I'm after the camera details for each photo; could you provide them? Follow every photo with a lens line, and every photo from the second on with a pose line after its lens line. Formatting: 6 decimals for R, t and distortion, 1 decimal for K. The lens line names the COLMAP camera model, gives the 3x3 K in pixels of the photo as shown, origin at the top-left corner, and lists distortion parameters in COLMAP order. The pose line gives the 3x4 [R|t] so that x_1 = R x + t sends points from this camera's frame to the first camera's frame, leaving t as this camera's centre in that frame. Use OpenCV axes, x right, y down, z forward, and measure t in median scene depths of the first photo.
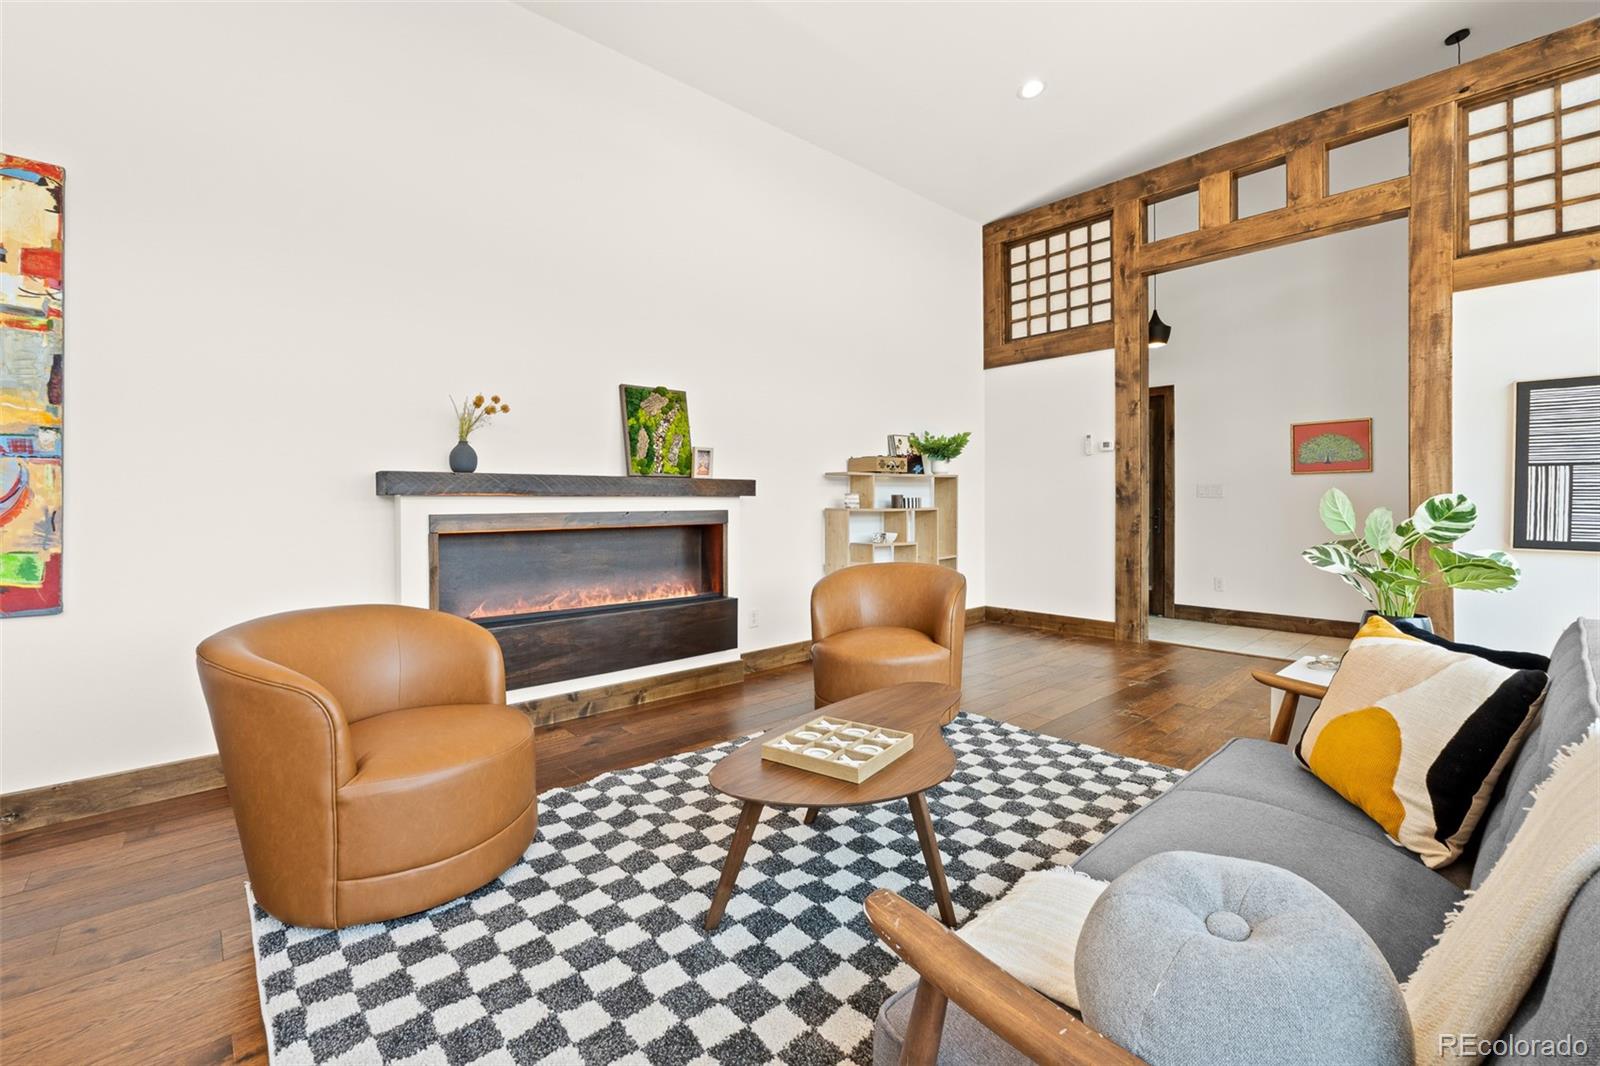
lens RADIAL K [[690.8, 0, 797.9], [0, 690.8, 488.7], [0, 0, 1]] dist [-0.005209, -0.000506]
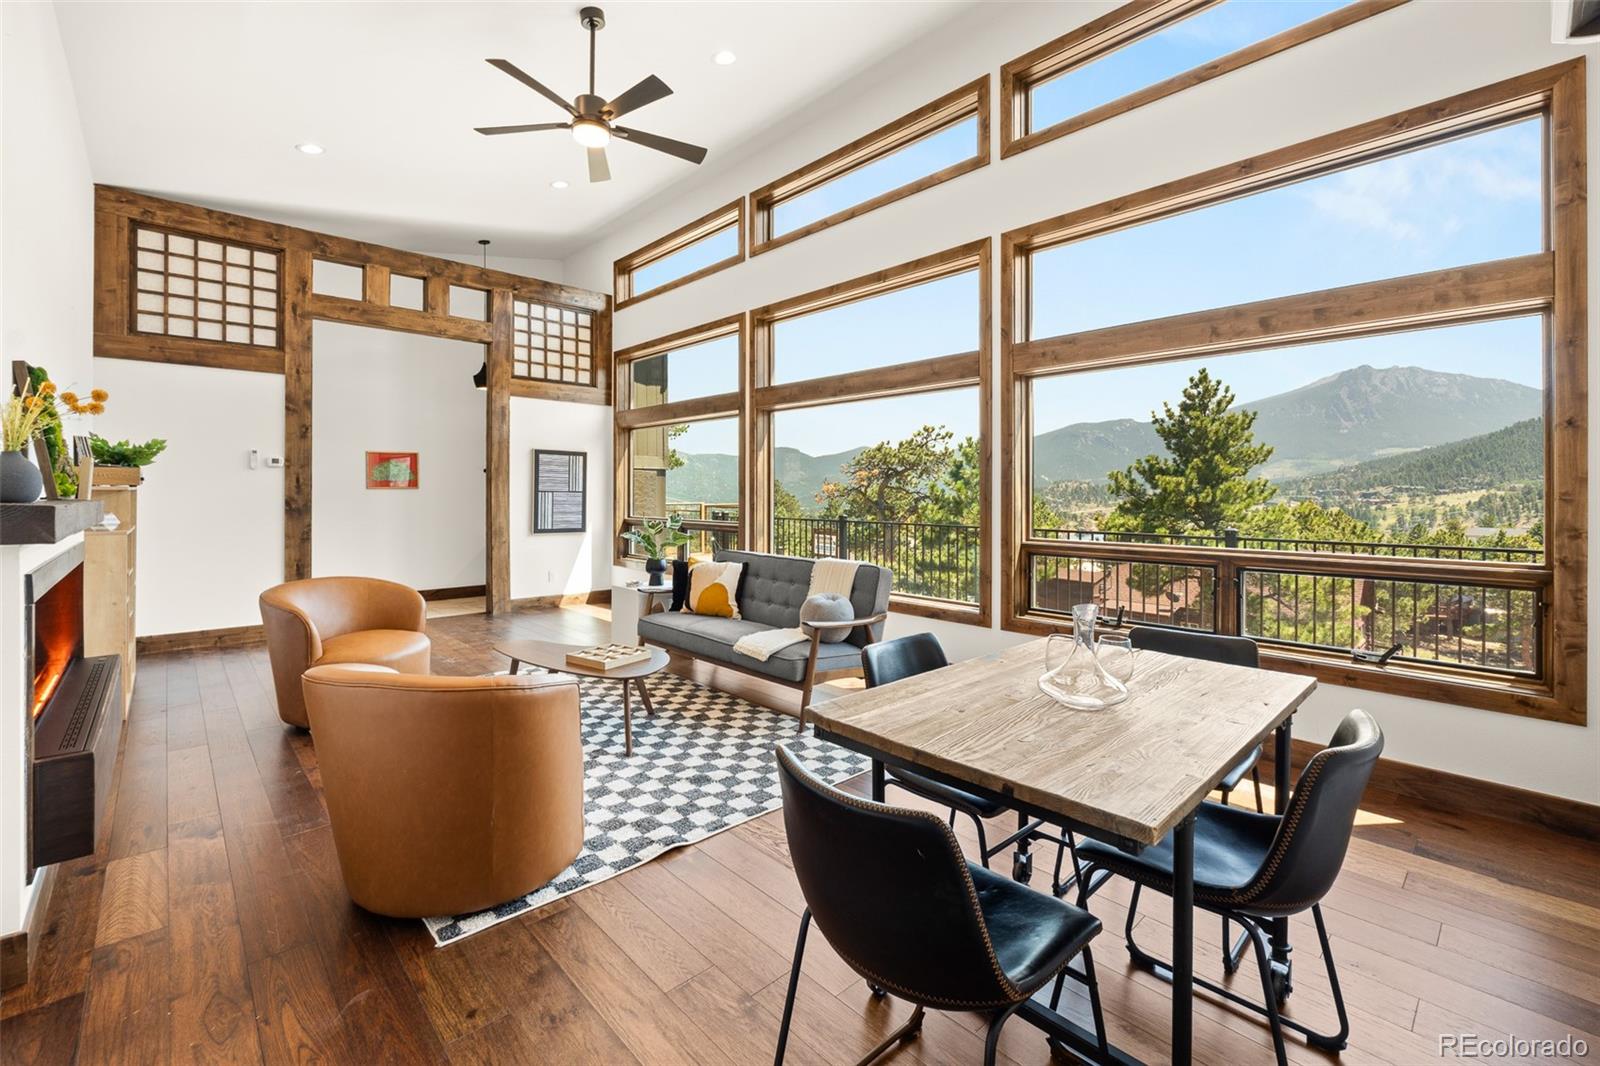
lens RADIAL K [[690.8, 0, 797.9], [0, 690.8, 488.7], [0, 0, 1]] dist [-0.005209, -0.000506]
pose [[-0.034646, 0.008500, 0.999364, -0.680949], [-0.015089, 0.999845, -0.009028, -0.022744], [-0.999286, -0.015393, -0.034512, 0.209156]]
